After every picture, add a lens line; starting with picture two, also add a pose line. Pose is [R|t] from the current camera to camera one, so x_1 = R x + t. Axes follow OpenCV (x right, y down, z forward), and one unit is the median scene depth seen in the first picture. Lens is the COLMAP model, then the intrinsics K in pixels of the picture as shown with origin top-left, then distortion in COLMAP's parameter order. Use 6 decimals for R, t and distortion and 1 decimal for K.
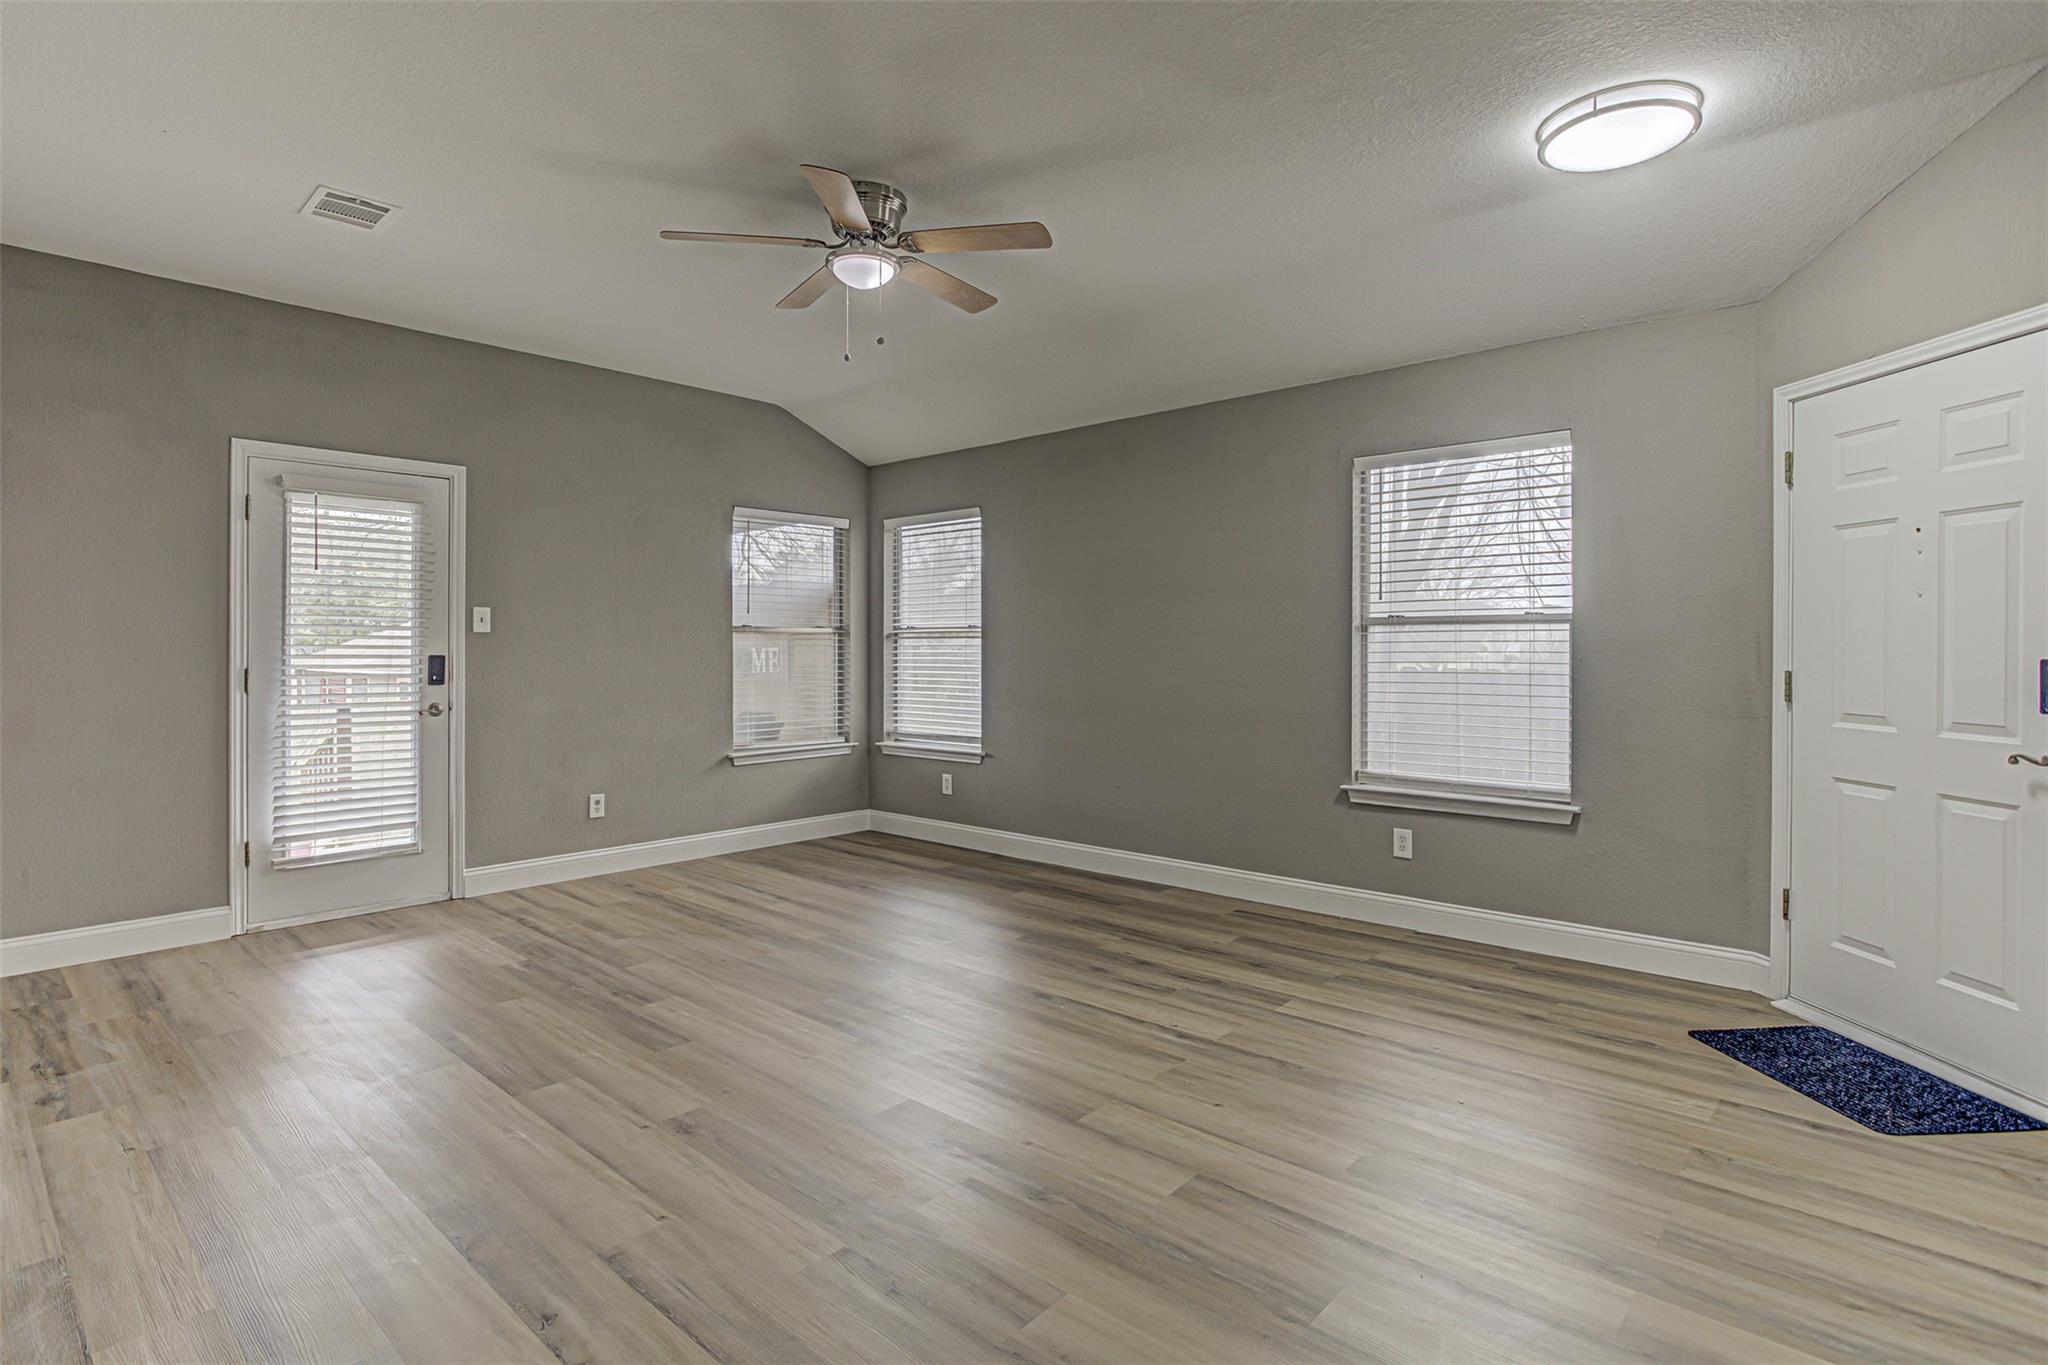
lens RADIAL K [[1008.6, 0, 997.3], [0, 1008.6, 655.7], [0, 0, 1]] dist [-0.006439, 0.006037]
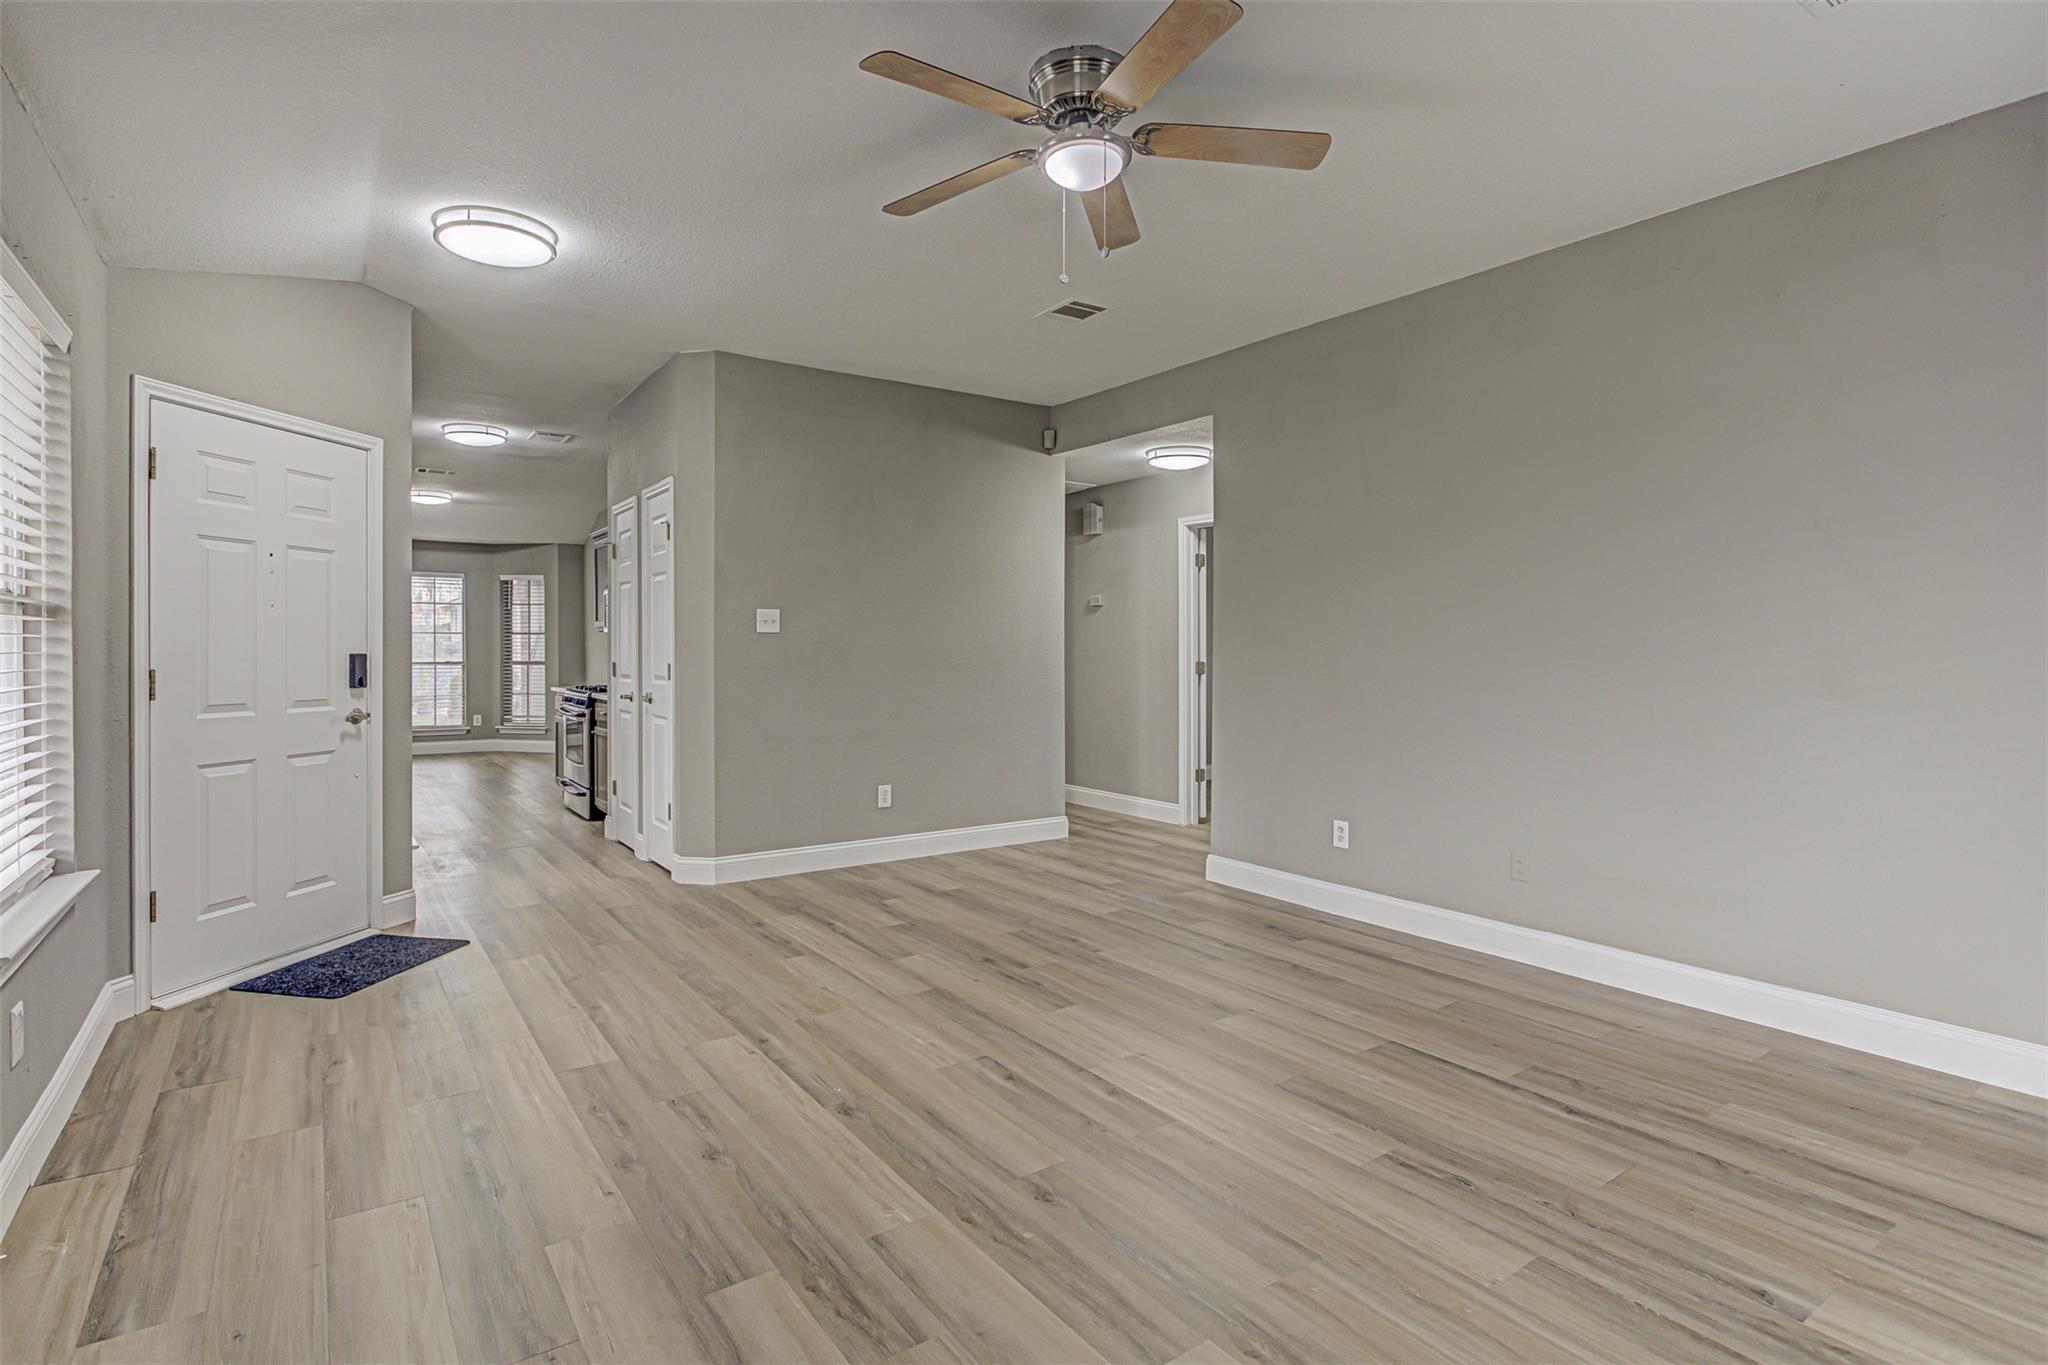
lens RADIAL K [[1008.6, 0, 1007.9], [0, 1008.6, 645.4], [0, 0, 1]] dist [-0.006439, 0.006037]
pose [[-0.976382, -0.000273, 0.216052, -0.215201], [0.000582, 0.999992, 0.003895, -0.010256], [-0.216052, 0.003929, -0.976374, 1.563721]]
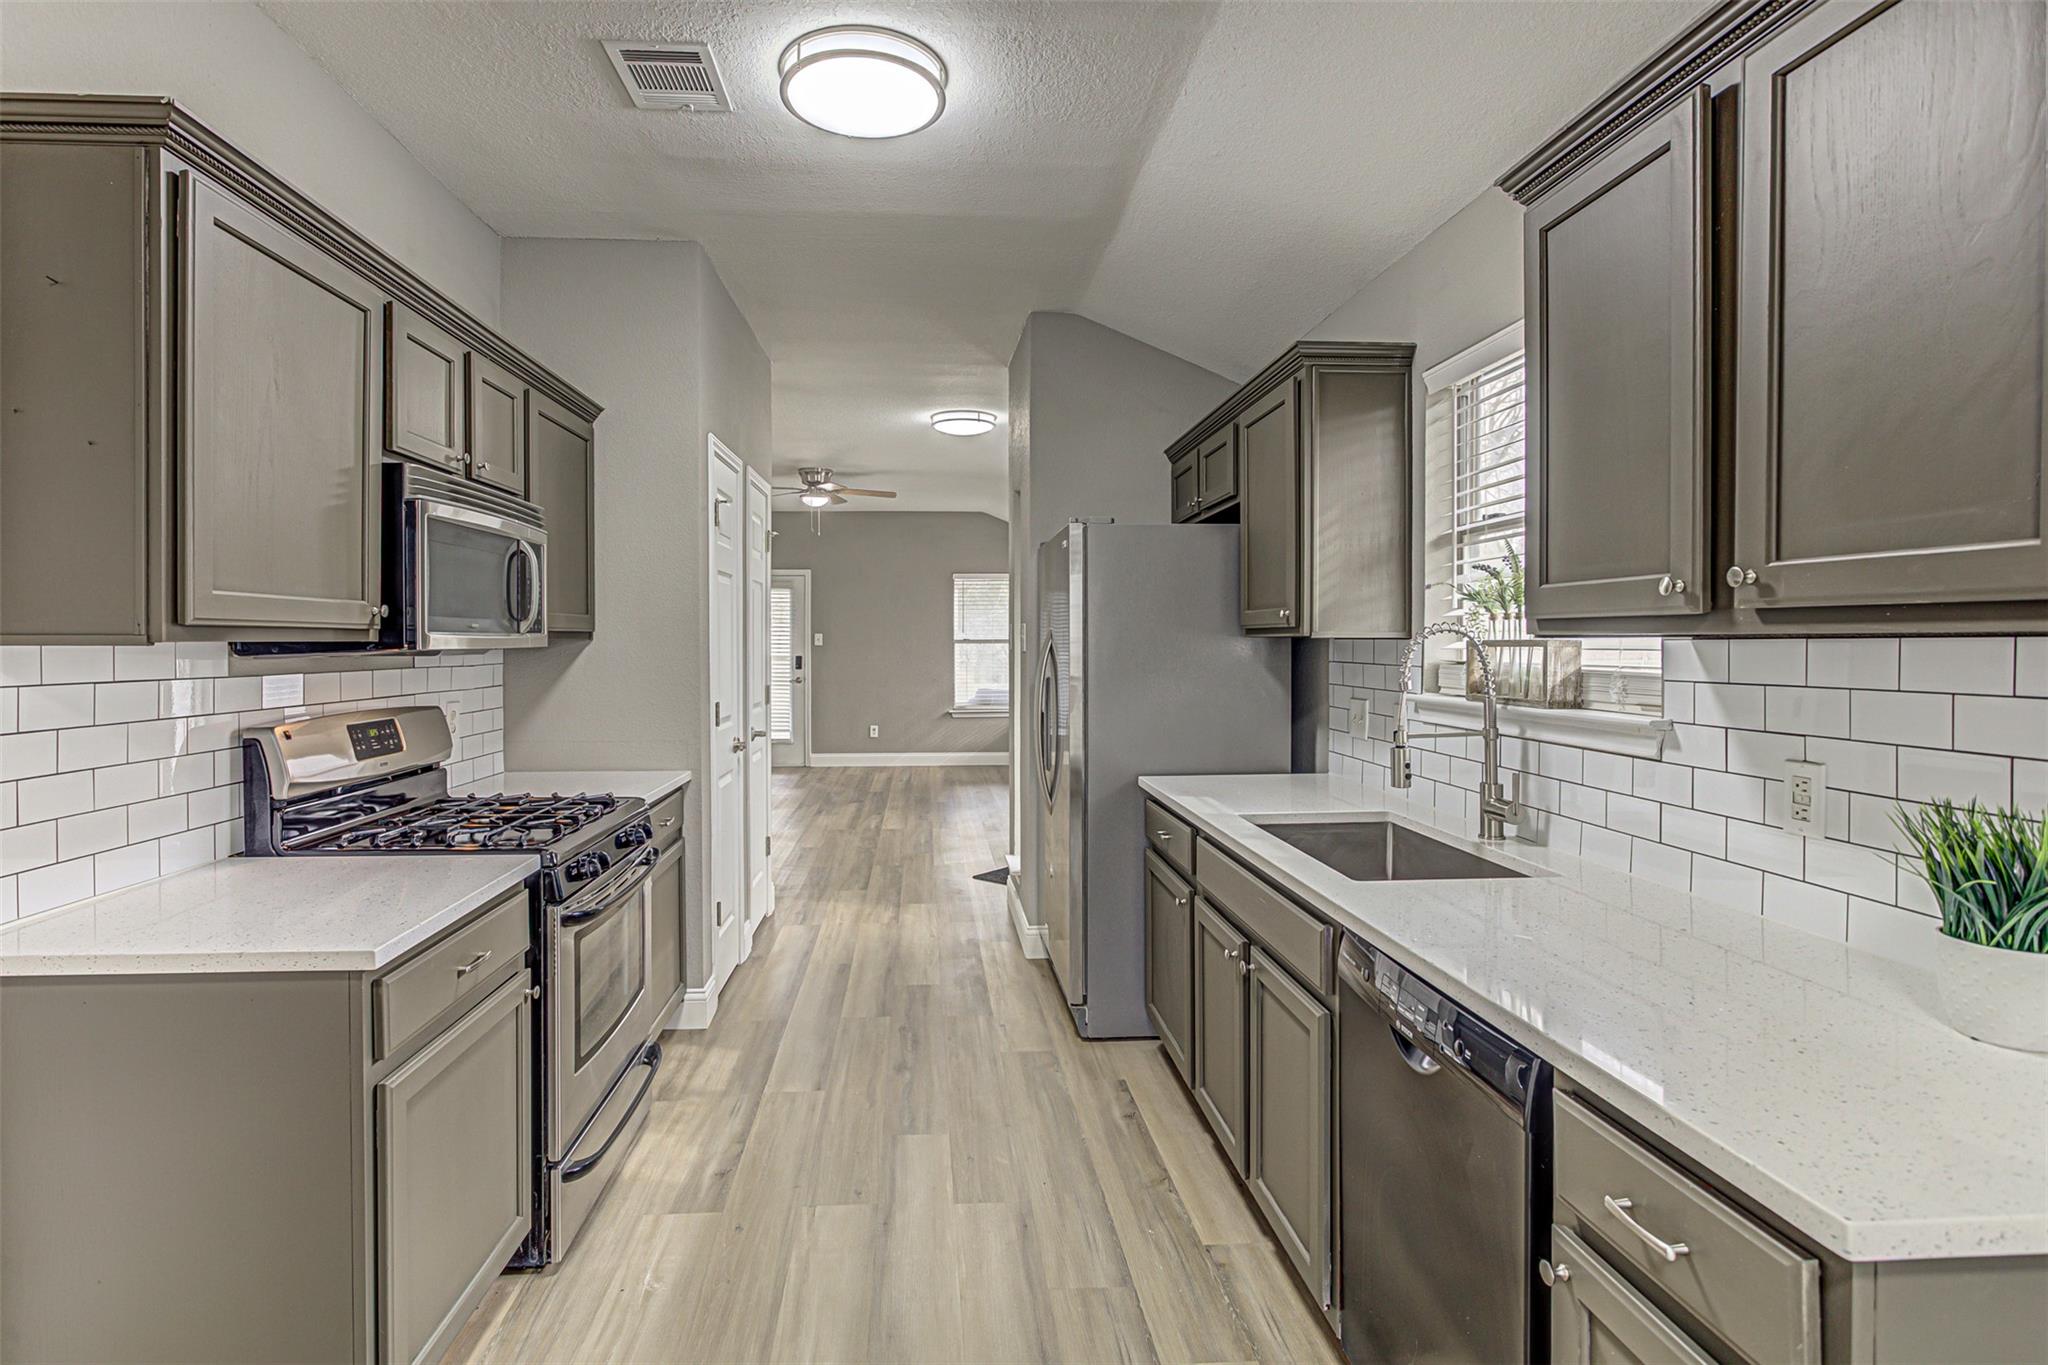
lens RADIAL K [[1008.6, 0, 967.0], [0, 1008.6, 653.6], [0, 0, 1]] dist [-0.006439, 0.006037]
pose [[0.707992, 0.001300, -0.706219, 1.596423], [-0.001047, 0.999999, 0.000791, -0.009271], [0.706219, 0.000180, 0.707993, -0.393899]]
